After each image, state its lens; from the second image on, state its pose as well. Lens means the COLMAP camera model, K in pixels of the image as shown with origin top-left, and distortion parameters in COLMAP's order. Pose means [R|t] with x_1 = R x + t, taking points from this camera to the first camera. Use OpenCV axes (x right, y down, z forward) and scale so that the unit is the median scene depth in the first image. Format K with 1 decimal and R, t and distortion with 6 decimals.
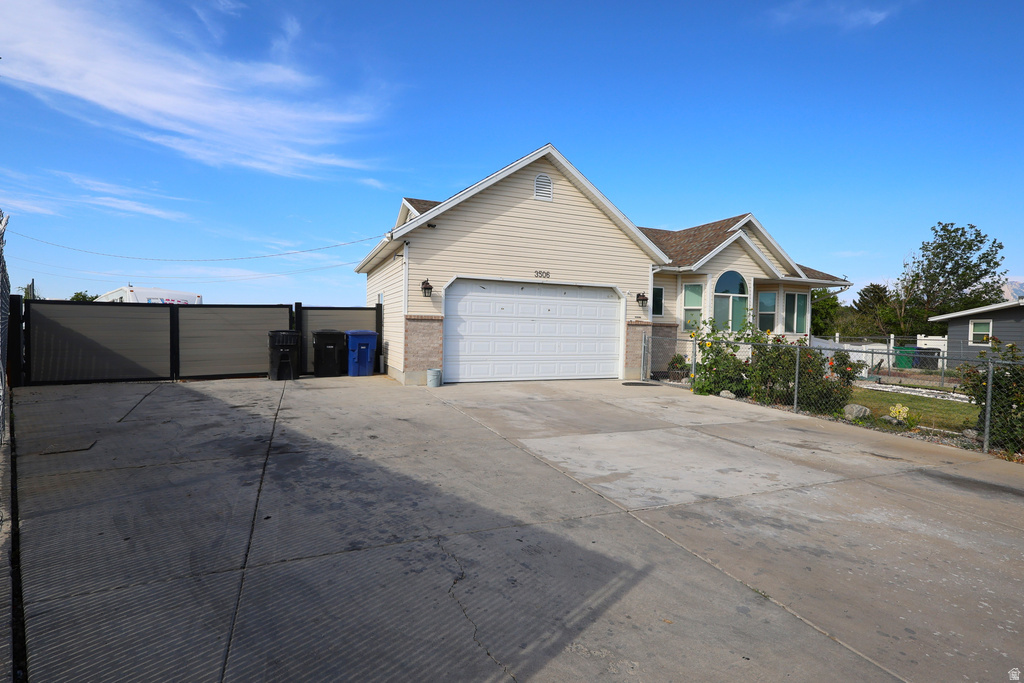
lens RADIAL K [[484.7, 0, 512.0], [0, 484.7, 341.5], [0, 0, 1]] dist [-0.001583, -0.000758]
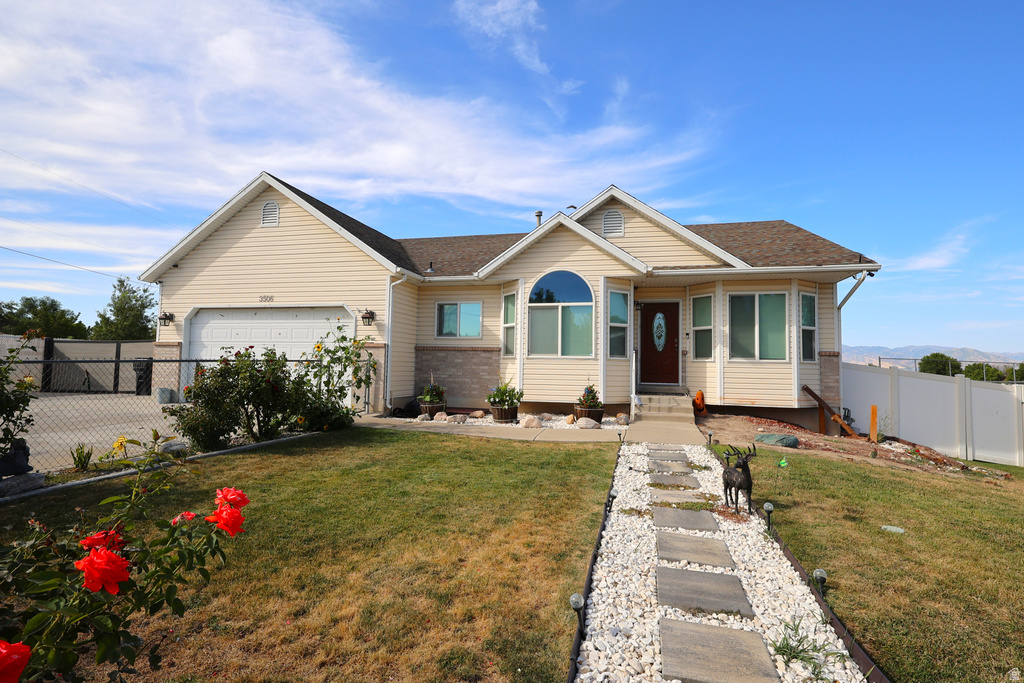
lens RADIAL K [[528.0, 0, 512.0], [0, 528.0, 341.5], [0, 0, 1]] dist [-0.000867, -0.000191]
pose [[0.784068, -0.039041, -0.619446, 0.545524], [-0.021933, 0.995654, -0.090514, 0.018649], [0.620287, 0.084556, 0.779804, 0.222323]]
